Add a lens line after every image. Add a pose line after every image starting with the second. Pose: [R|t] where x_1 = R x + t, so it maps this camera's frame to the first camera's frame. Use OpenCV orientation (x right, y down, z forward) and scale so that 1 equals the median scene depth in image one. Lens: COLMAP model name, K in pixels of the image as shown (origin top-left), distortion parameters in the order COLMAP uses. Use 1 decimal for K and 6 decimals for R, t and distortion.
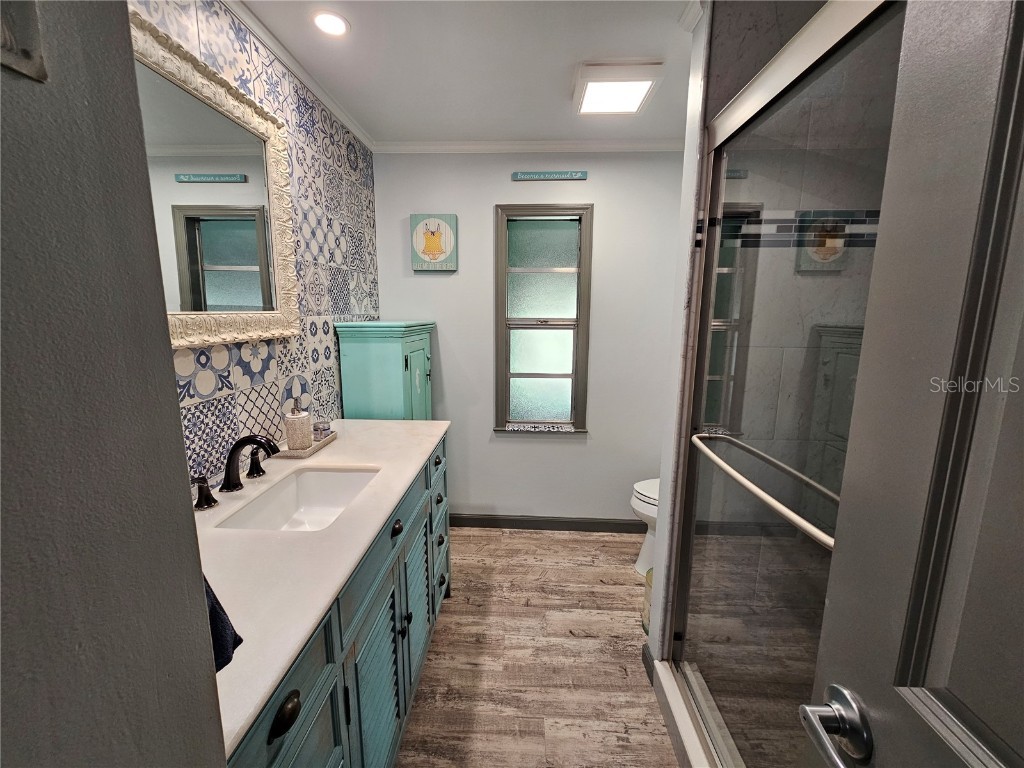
lens RADIAL K [[419.7, 0, 506.1], [0, 419.7, 382.1], [0, 0, 1]] dist [-0.001374, -0.000151]
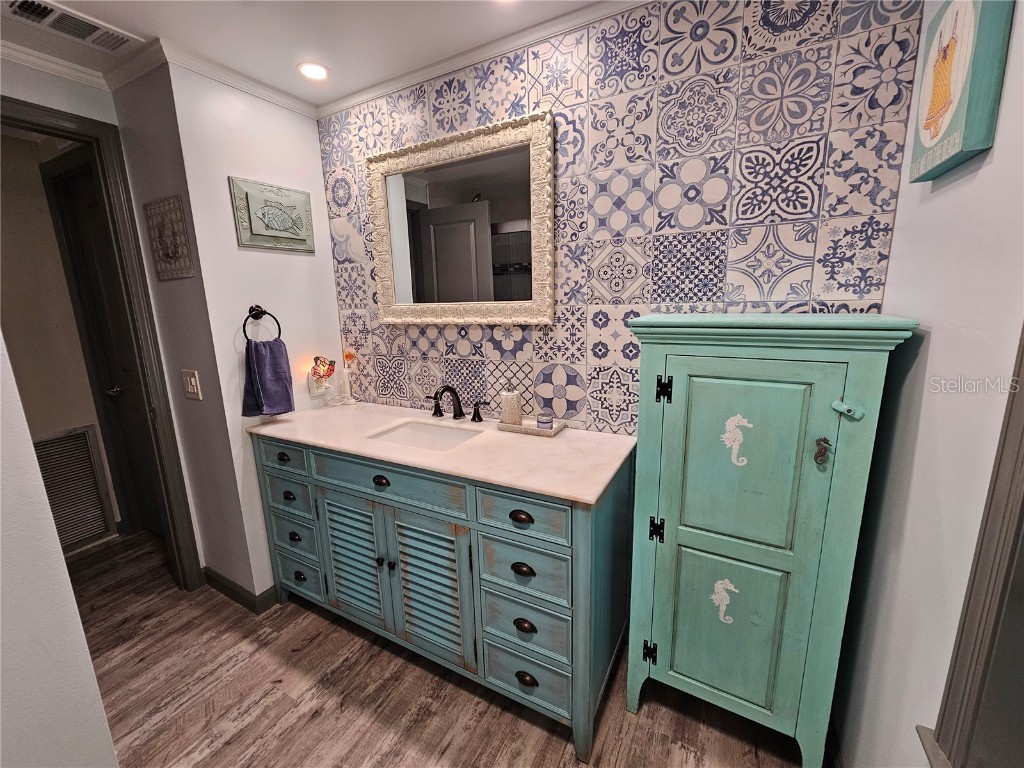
lens RADIAL K [[419.7, 0, 506.1], [0, 419.7, 382.1], [0, 0, 1]] dist [-0.001374, -0.000151]
pose [[-0.437636, 0.186390, -0.879621, 0.496302], [-0.124621, 0.956263, 0.264633, -0.247518], [0.890474, 0.225432, -0.395267, 1.421564]]
